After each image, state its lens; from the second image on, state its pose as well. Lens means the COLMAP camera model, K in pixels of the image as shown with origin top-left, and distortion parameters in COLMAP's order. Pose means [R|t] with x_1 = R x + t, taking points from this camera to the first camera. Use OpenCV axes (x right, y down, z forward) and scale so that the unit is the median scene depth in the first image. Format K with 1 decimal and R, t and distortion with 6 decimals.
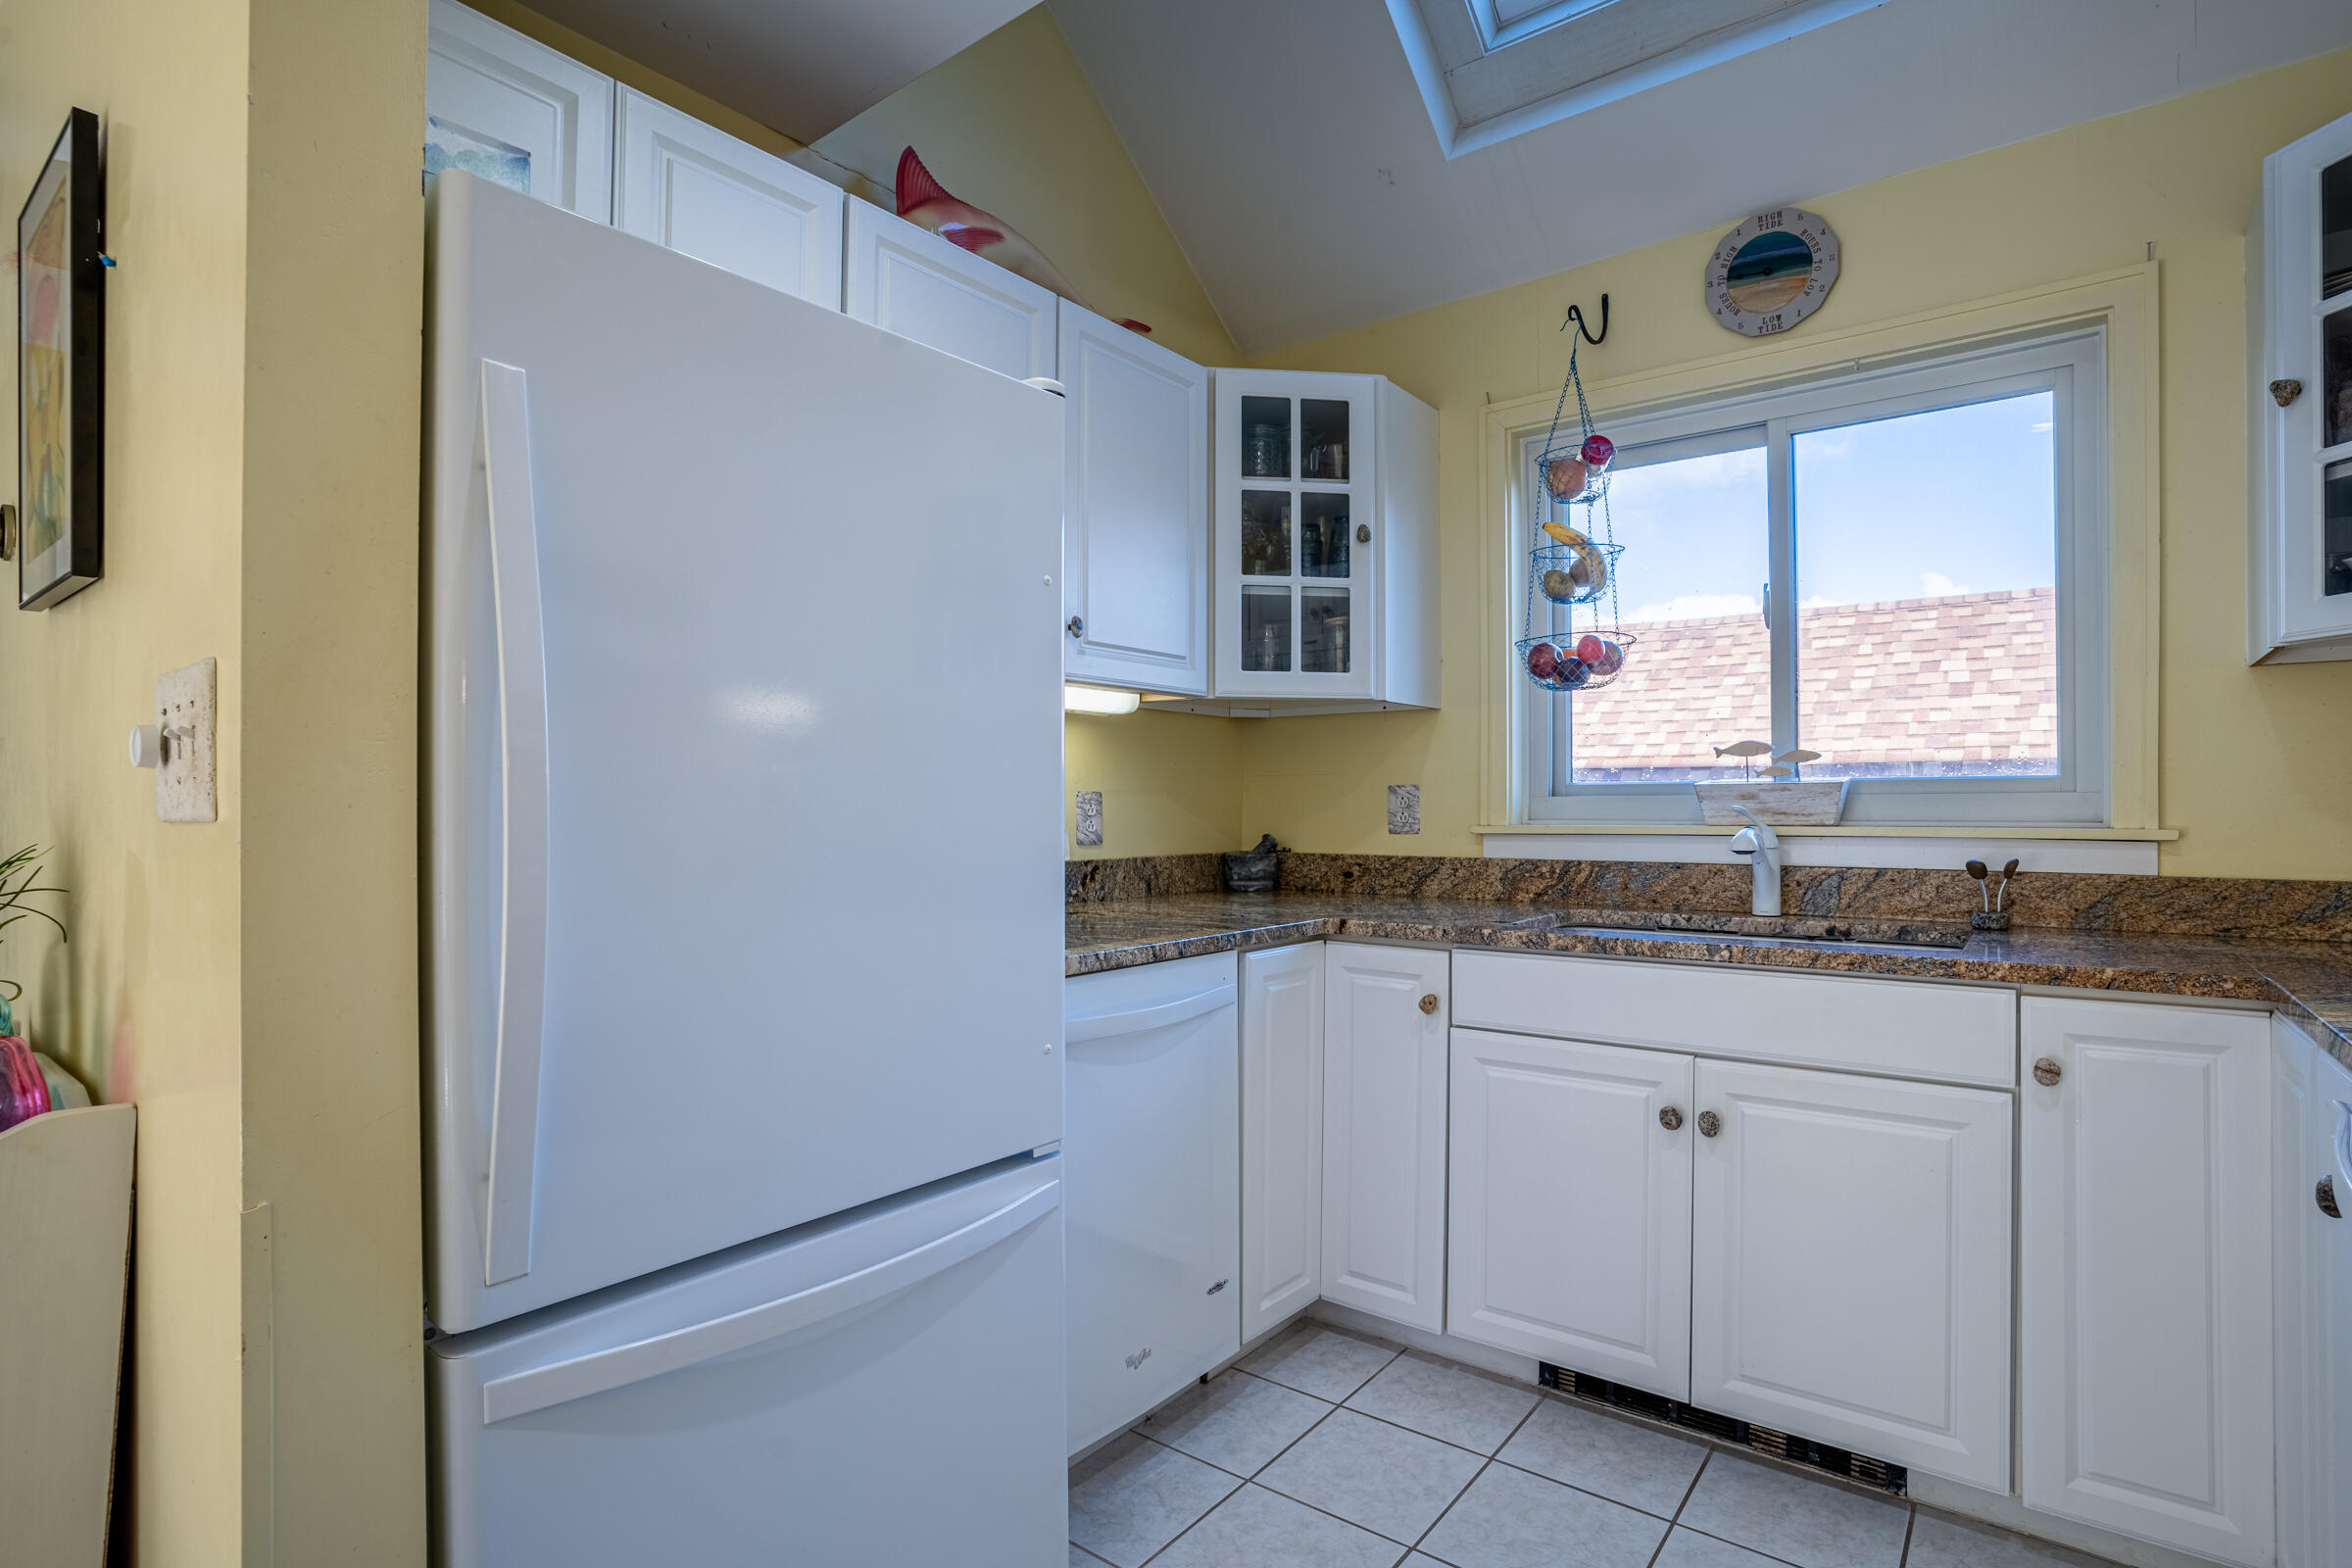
lens RADIAL K [[1155.0, 0, 1173.6], [0, 1155.0, 797.8], [0, 0, 1]] dist [-0.075558, 0.035247]
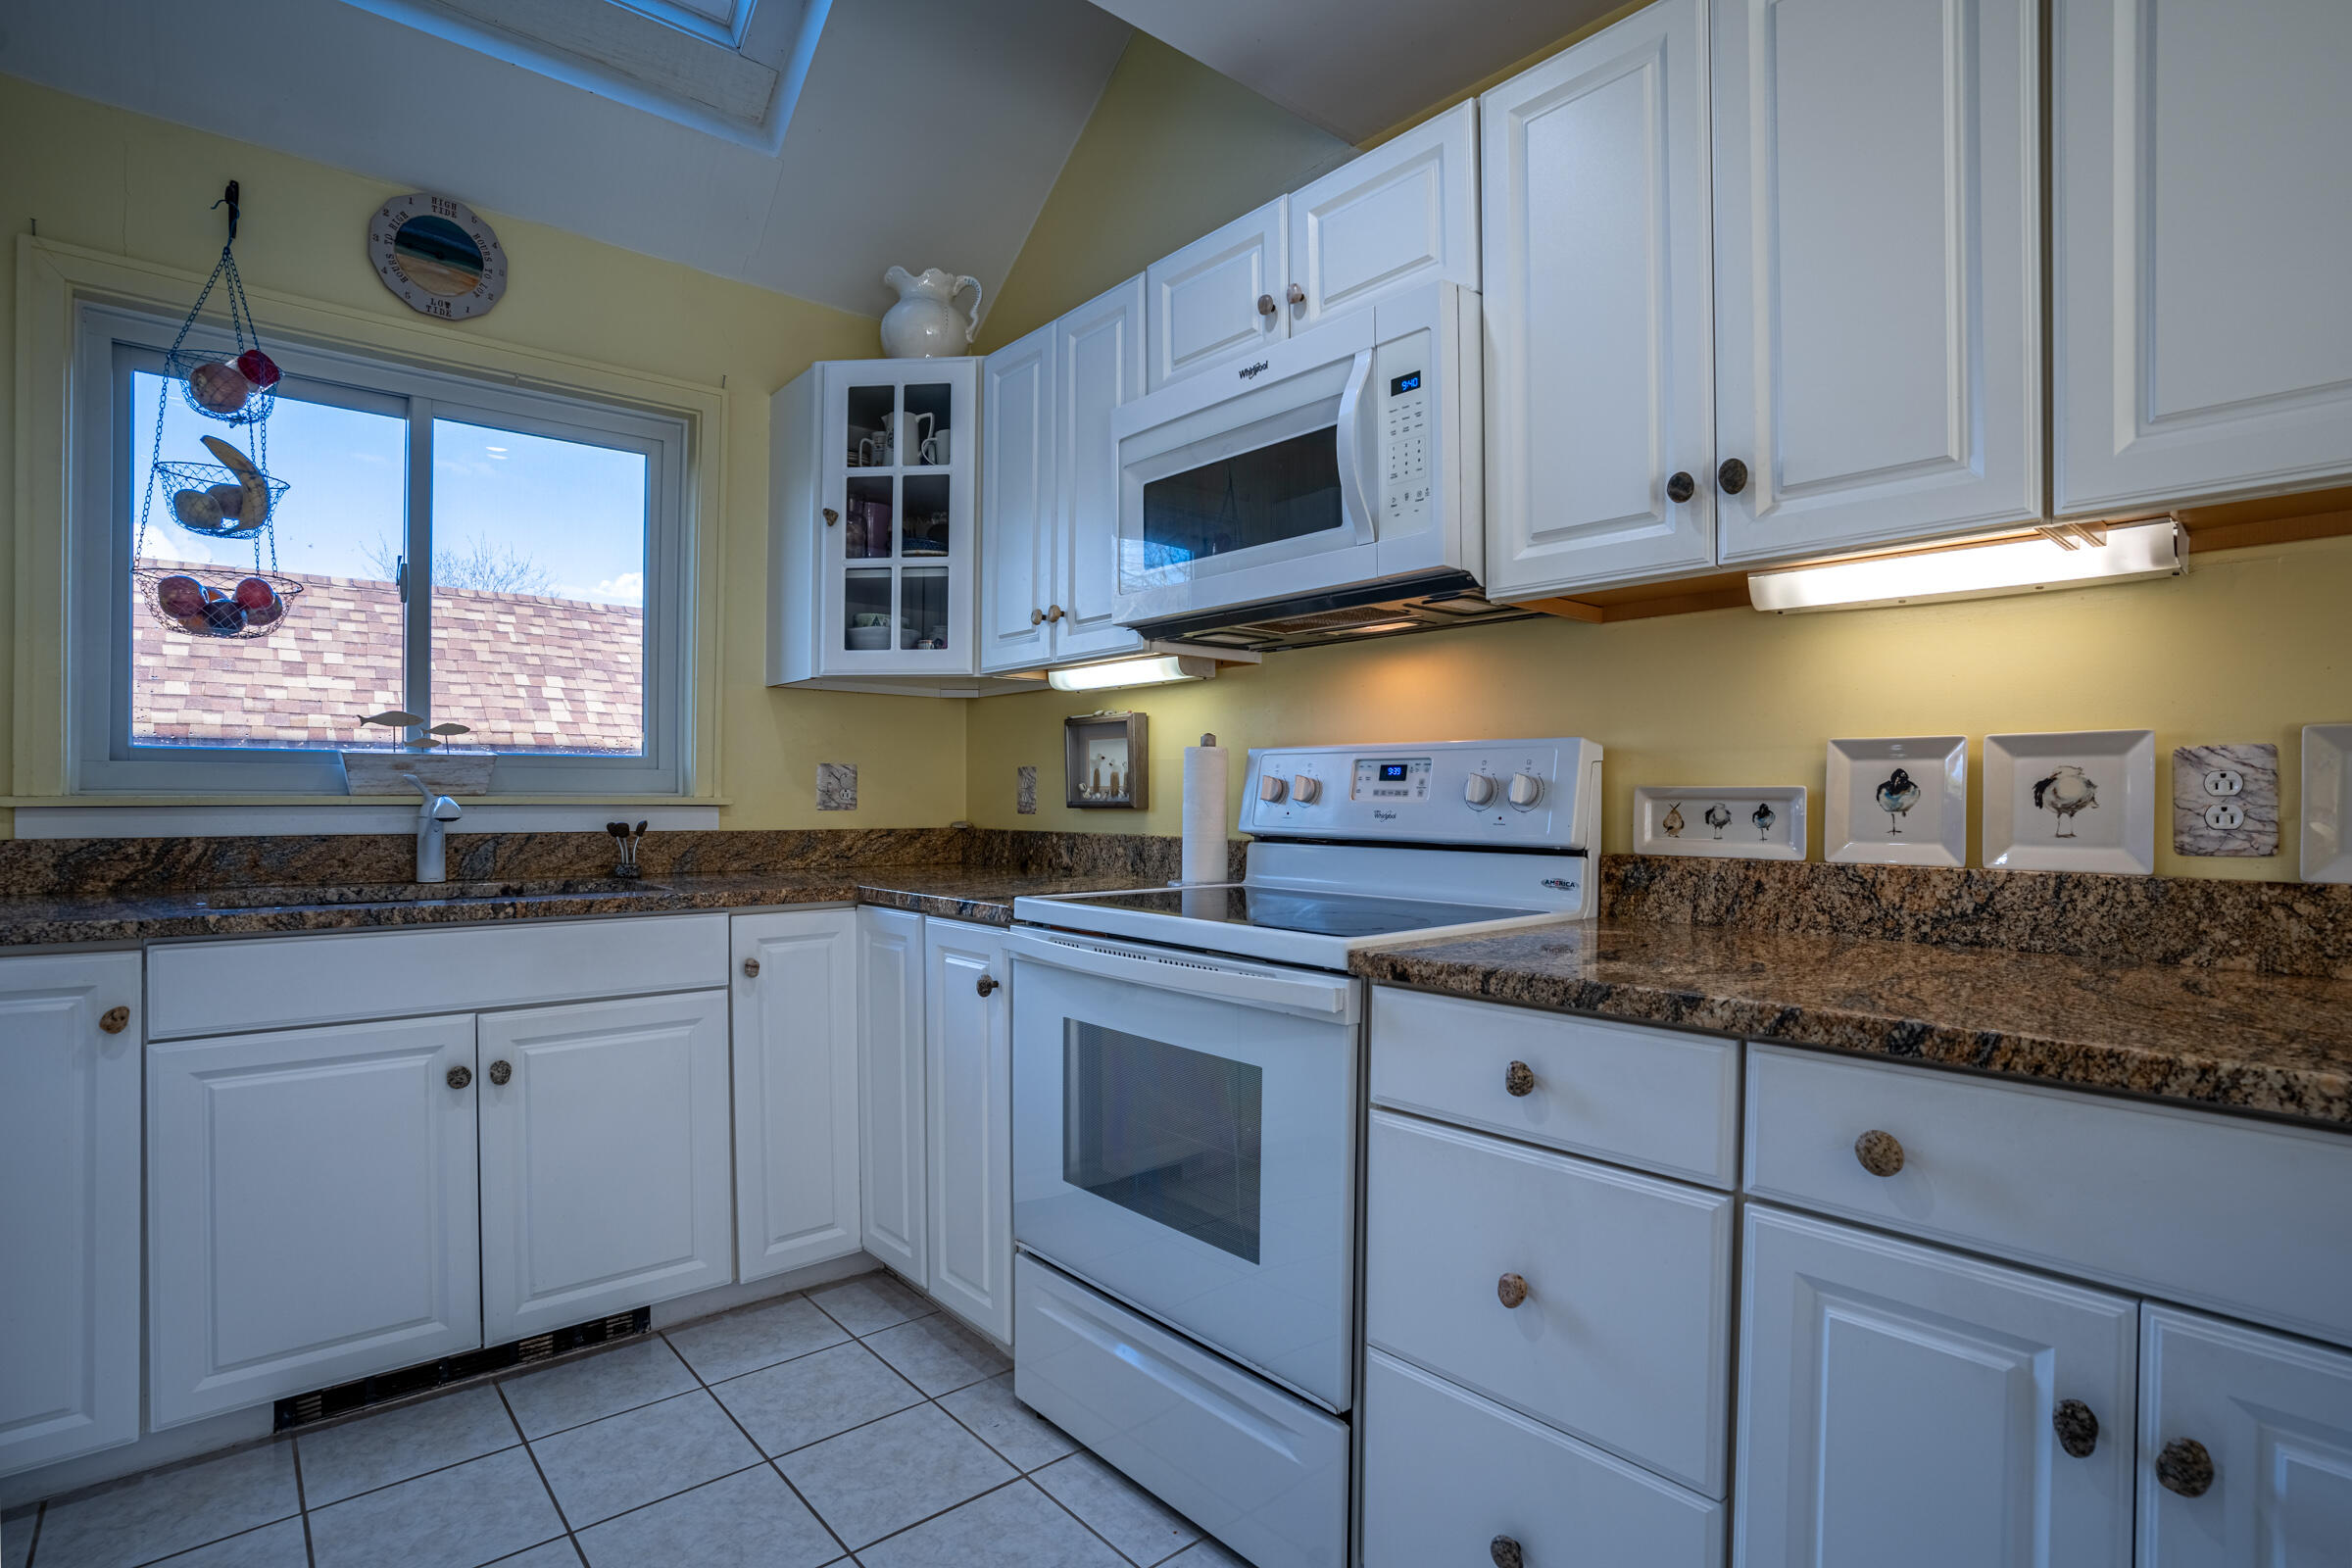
lens RADIAL K [[1155.0, 0, 1173.6], [0, 1155.0, 797.8], [0, 0, 1]] dist [-0.075558, 0.035247]
pose [[0.189120, 0.001046, 0.981953, -0.359501], [-0.013305, 0.999910, 0.001497, 0.016817], [-0.981864, -0.013348, 0.189117, 0.148272]]
